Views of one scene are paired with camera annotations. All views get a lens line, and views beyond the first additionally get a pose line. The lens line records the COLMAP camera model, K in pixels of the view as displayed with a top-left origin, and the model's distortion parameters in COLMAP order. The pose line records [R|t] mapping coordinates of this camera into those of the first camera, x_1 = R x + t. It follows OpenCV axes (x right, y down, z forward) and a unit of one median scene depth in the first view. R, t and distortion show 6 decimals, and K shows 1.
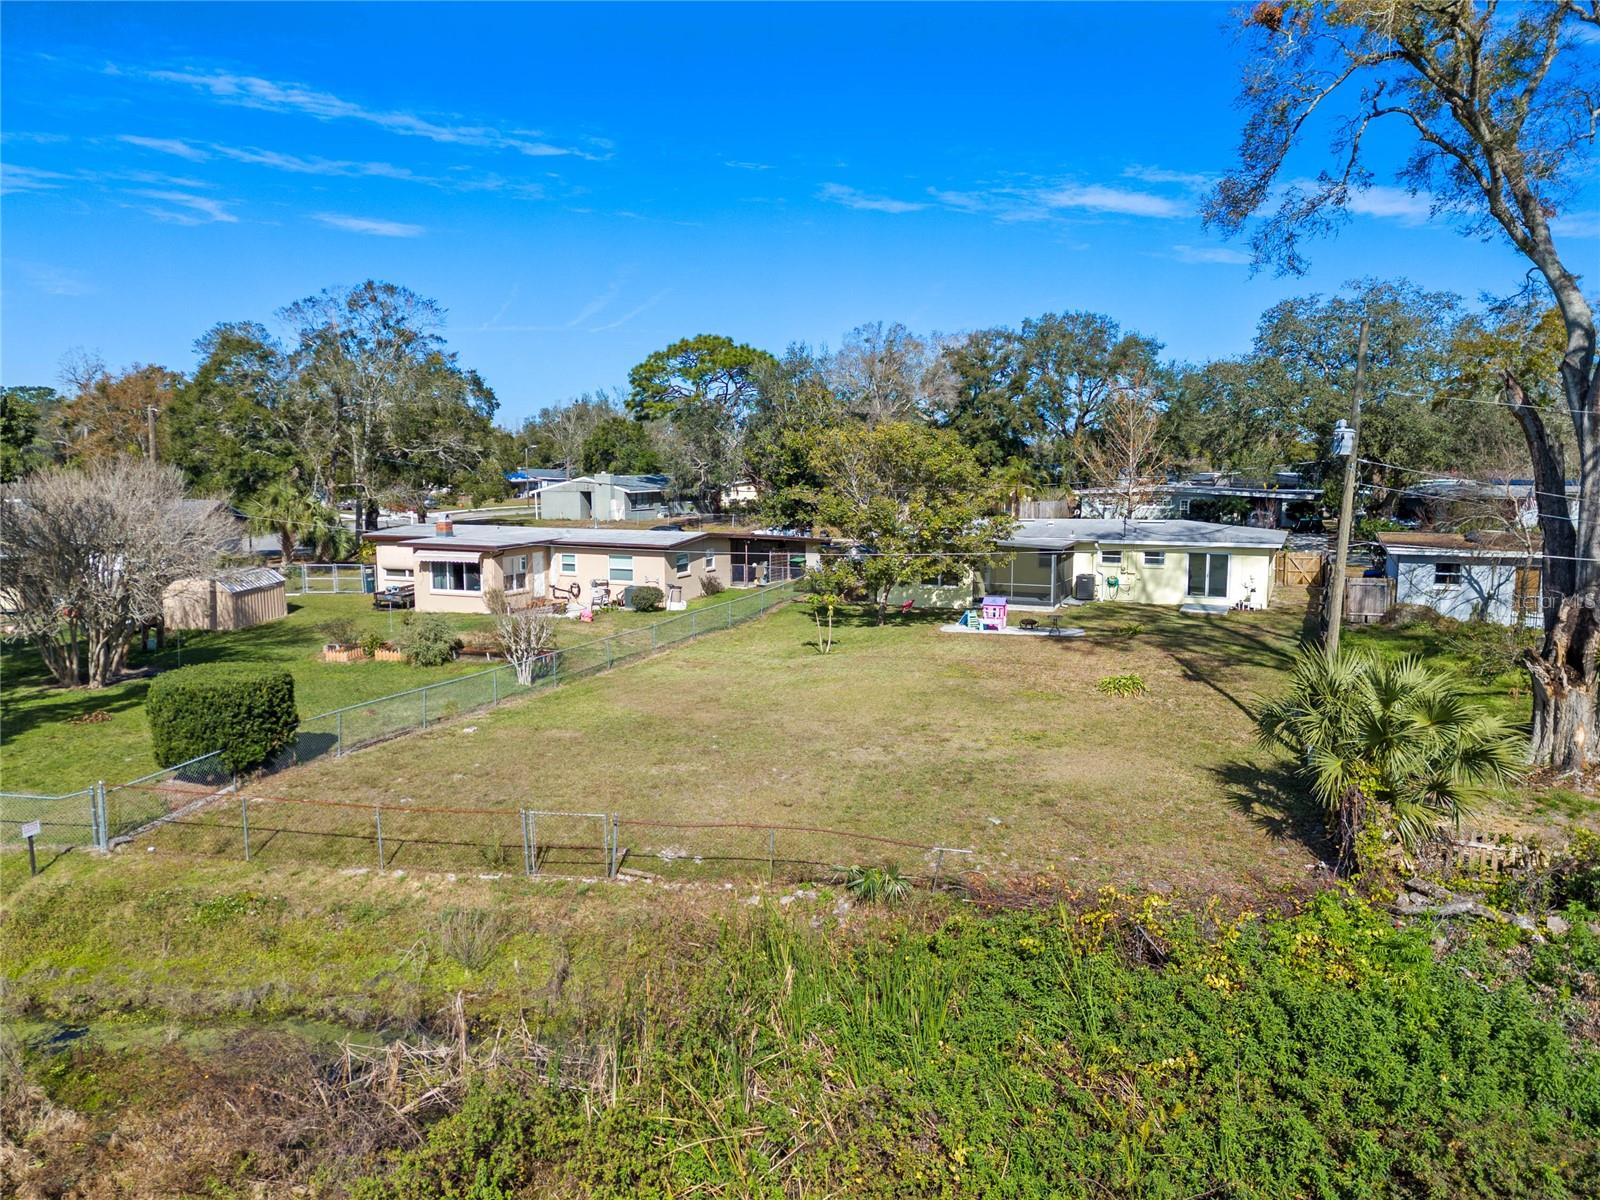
lens RADIAL K [[1169.4, 0, 795.3], [0, 1169.4, 600.1], [0, 0, 1]] dist [0.086861, -0.082642]
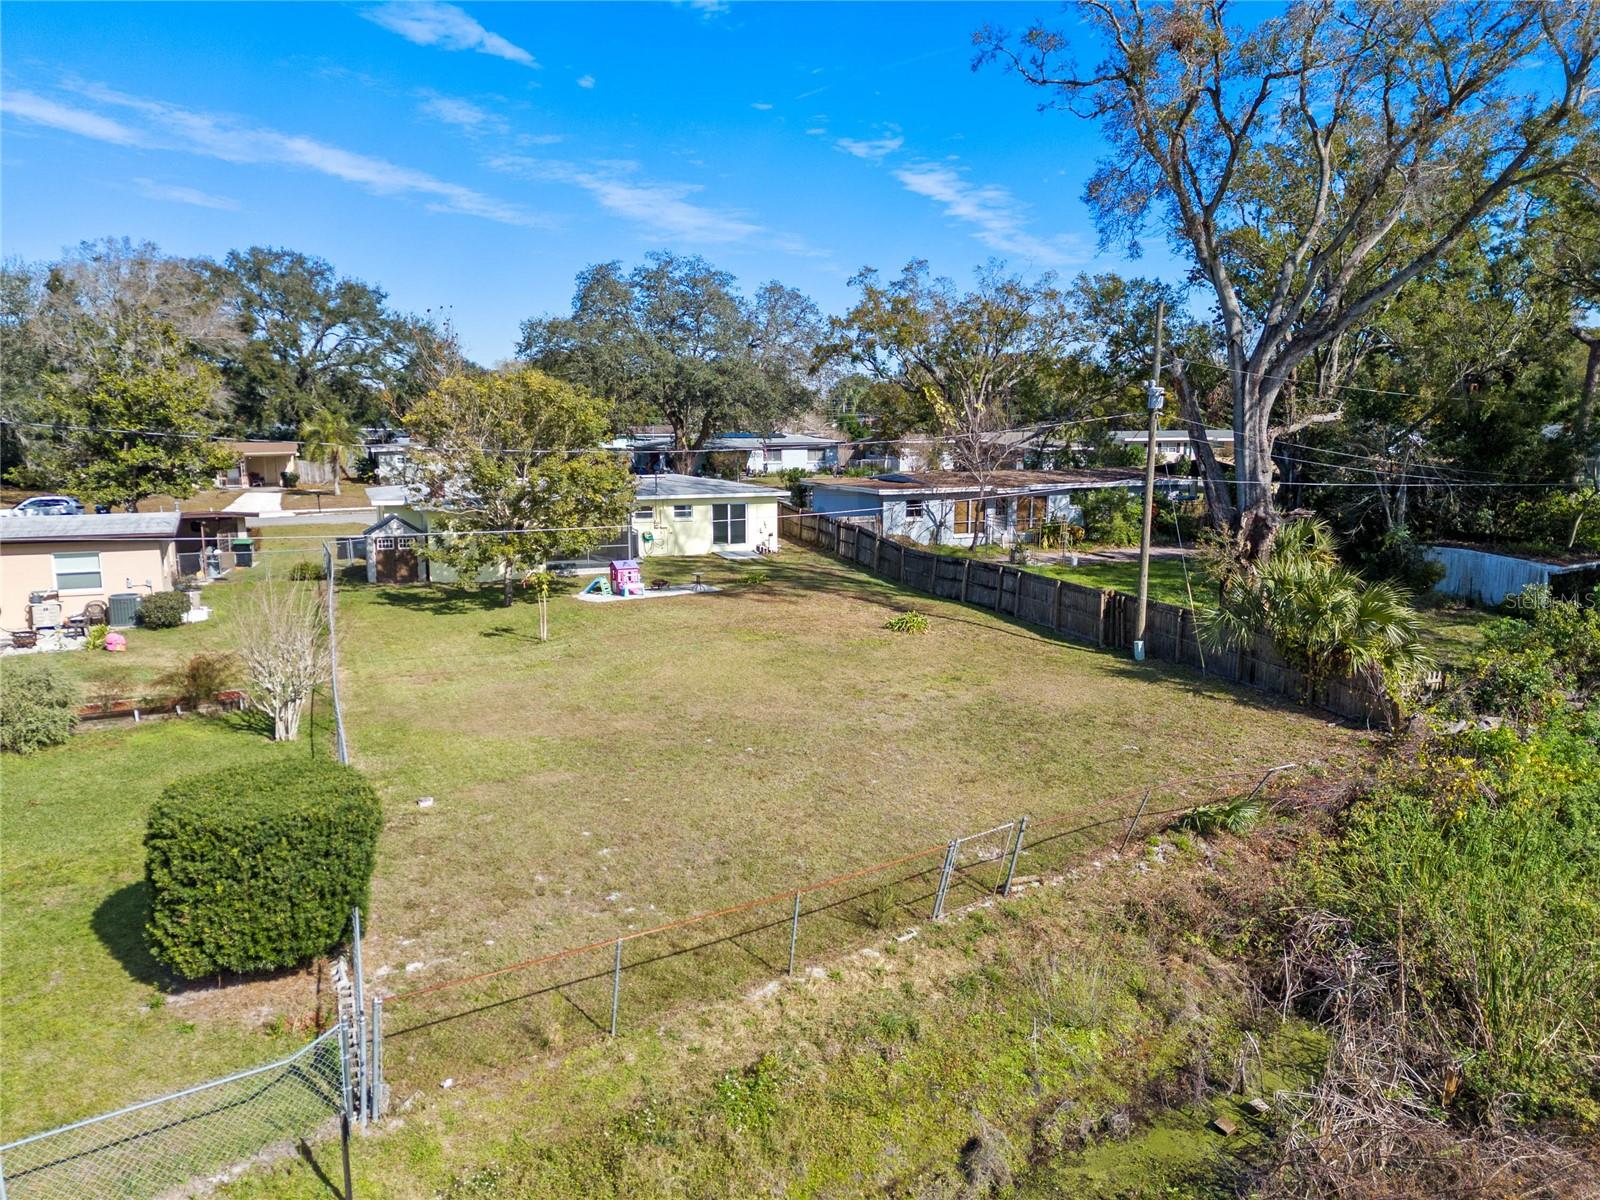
lens RADIAL K [[1169.4, 0, 795.3], [0, 1169.4, 600.1], [0, 0, 1]] dist [0.086861, -0.082642]
pose [[0.689809, -0.115504, 0.714718, -0.372661], [0.090398, 0.993207, 0.073262, -0.024641], [-0.718325, 0.014072, 0.695565, 0.217650]]
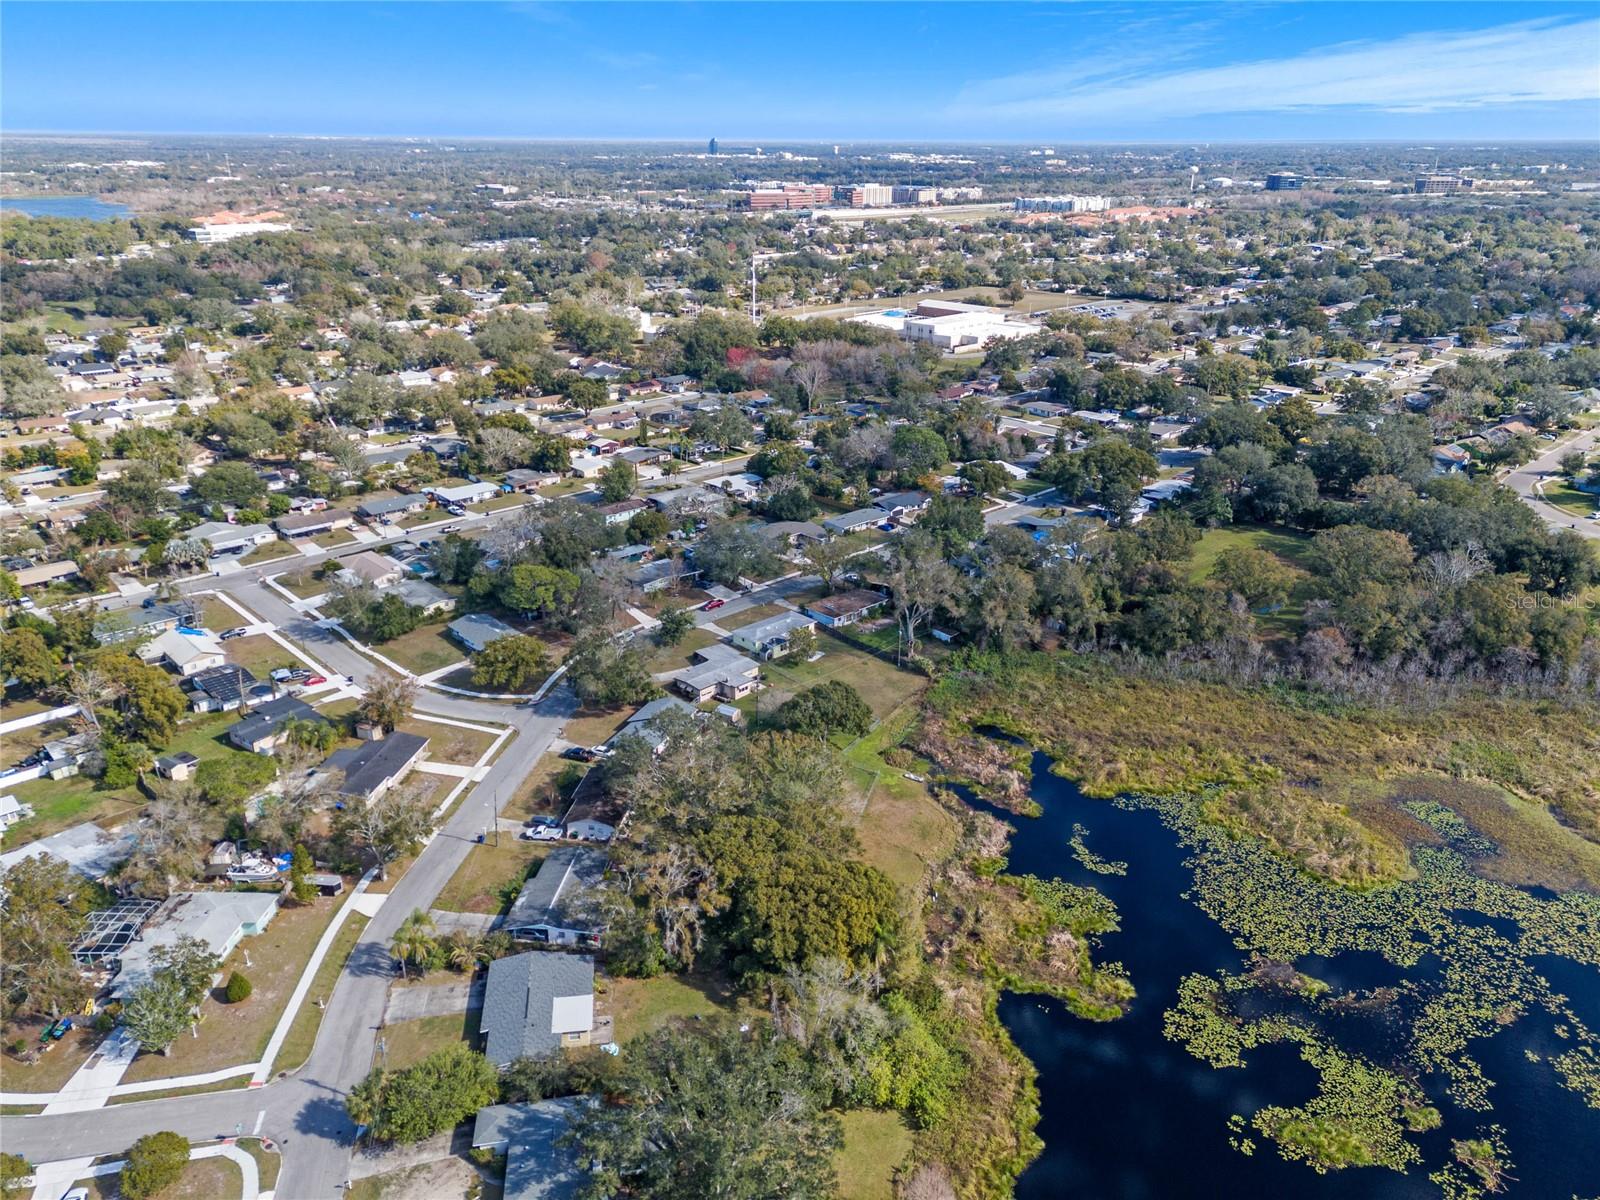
lens RADIAL K [[1169.4, 0, 795.3], [0, 1169.4, 600.1], [0, 0, 1]] dist [0.086861, -0.082642]
pose [[0.382171, -0.334297, 0.861505, -3.981844], [0.107174, 0.942015, 0.317995, -1.753788], [-0.917856, -0.029198, 0.395839, -0.965303]]
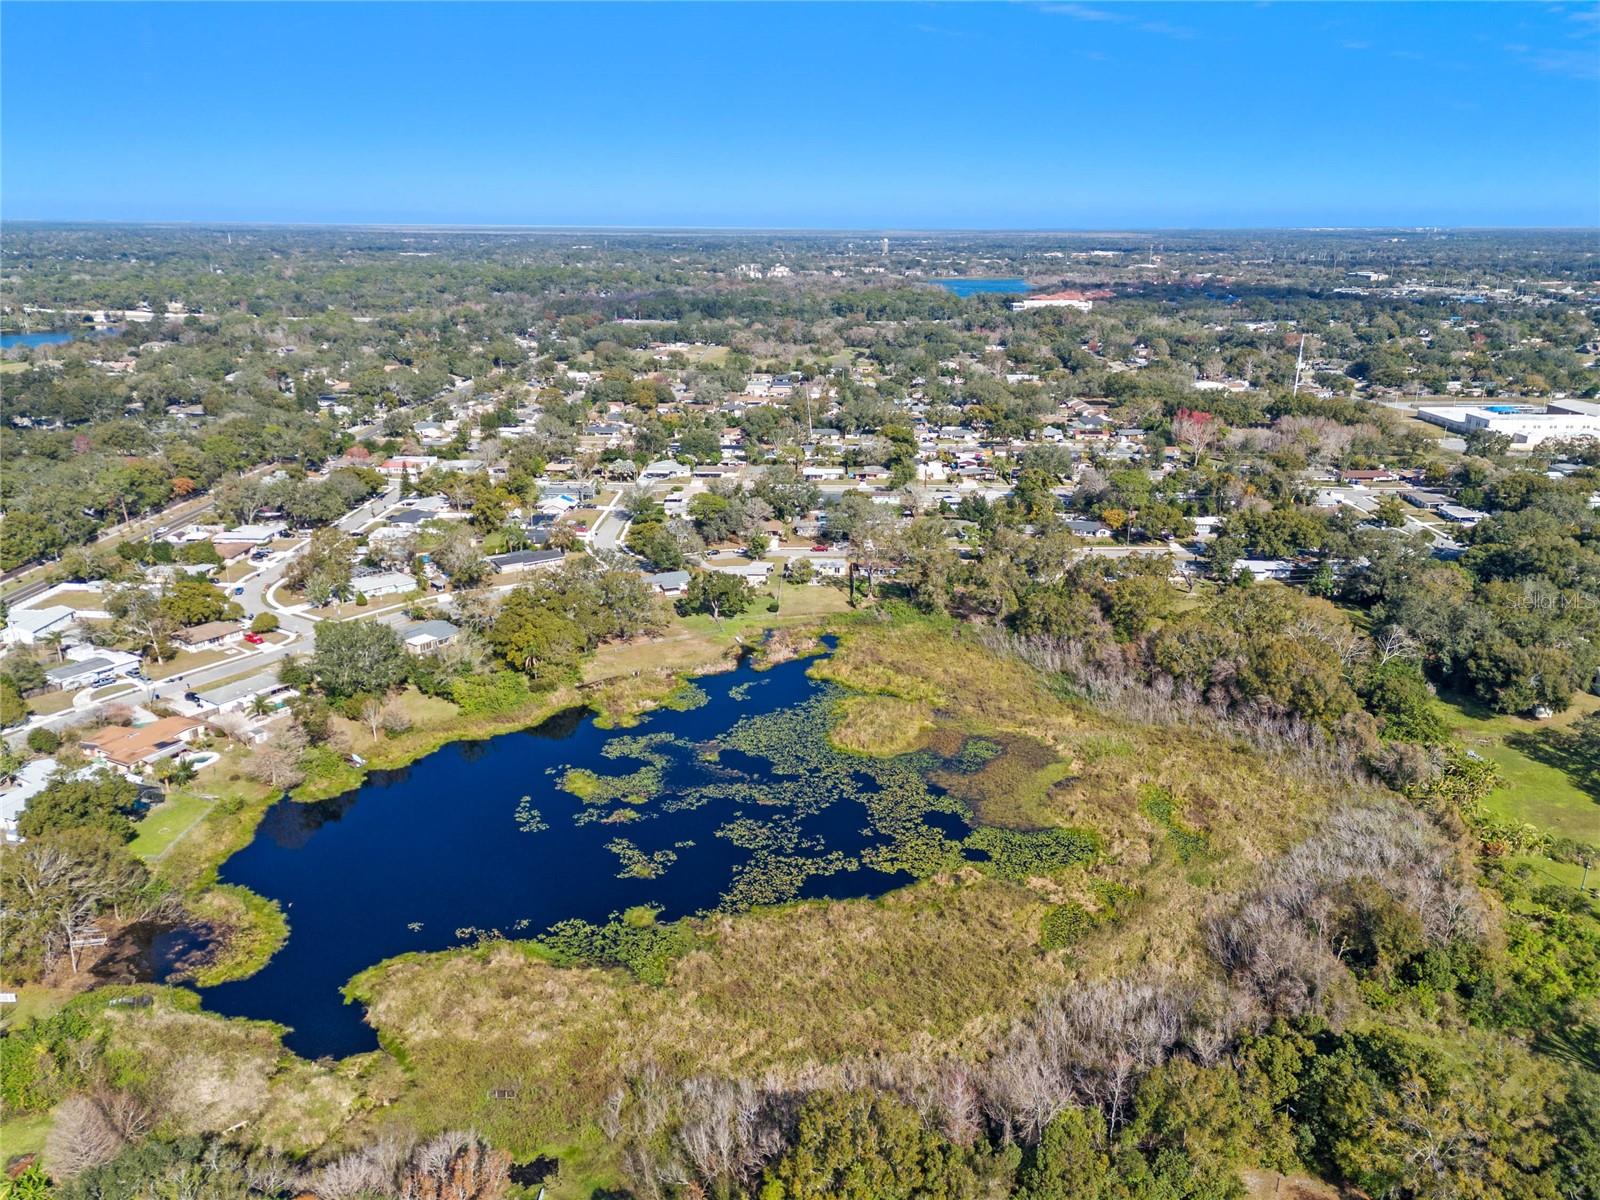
lens RADIAL K [[1169.4, 0, 795.3], [0, 1169.4, 600.1], [0, 0, 1]] dist [0.086861, -0.082642]
pose [[0.918378, -0.115336, 0.378524, -2.600623], [0.041840, 0.979521, 0.196947, -1.257197], [-0.393487, -0.165034, 0.904396, -5.383885]]
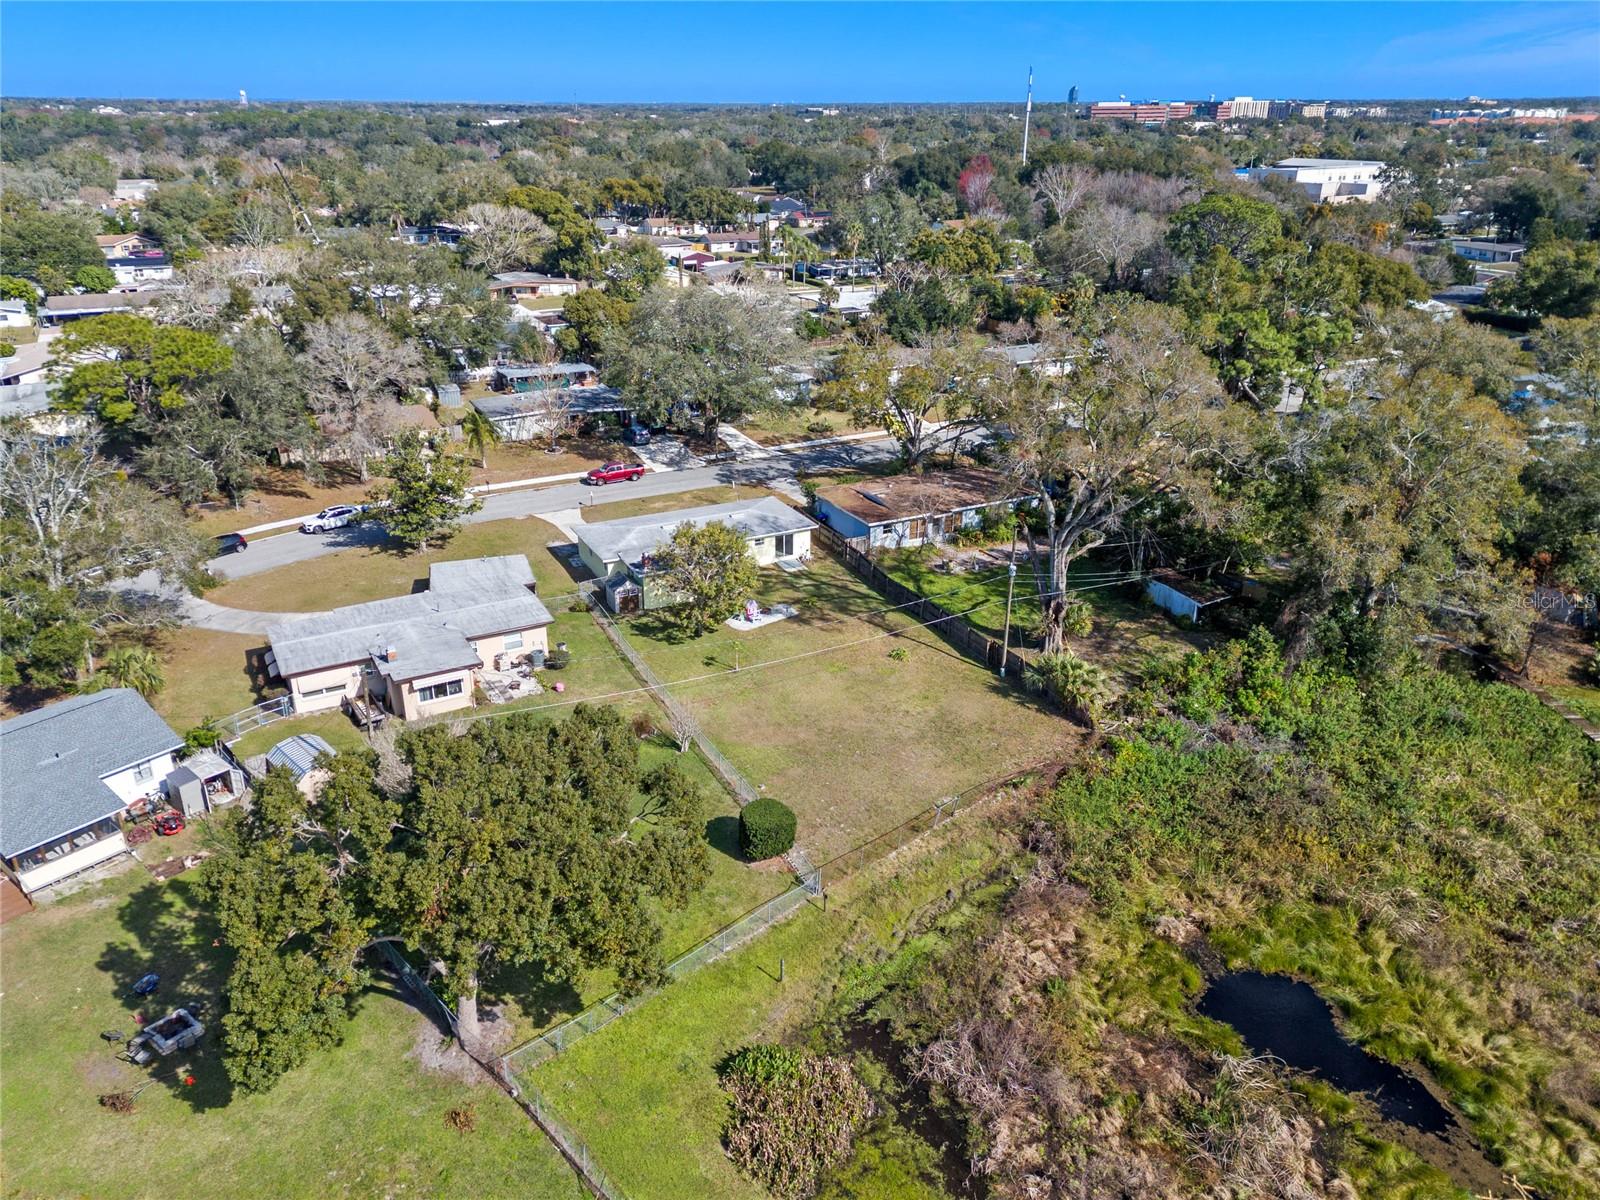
lens RADIAL K [[1169.4, 0, 795.3], [0, 1169.4, 600.1], [0, 0, 1]] dist [0.086861, -0.082642]
pose [[0.626355, -0.300905, 0.719122, -0.997576], [0.093169, 0.944781, 0.314178, -0.519043], [-0.773950, -0.129787, 0.619804, -0.179009]]
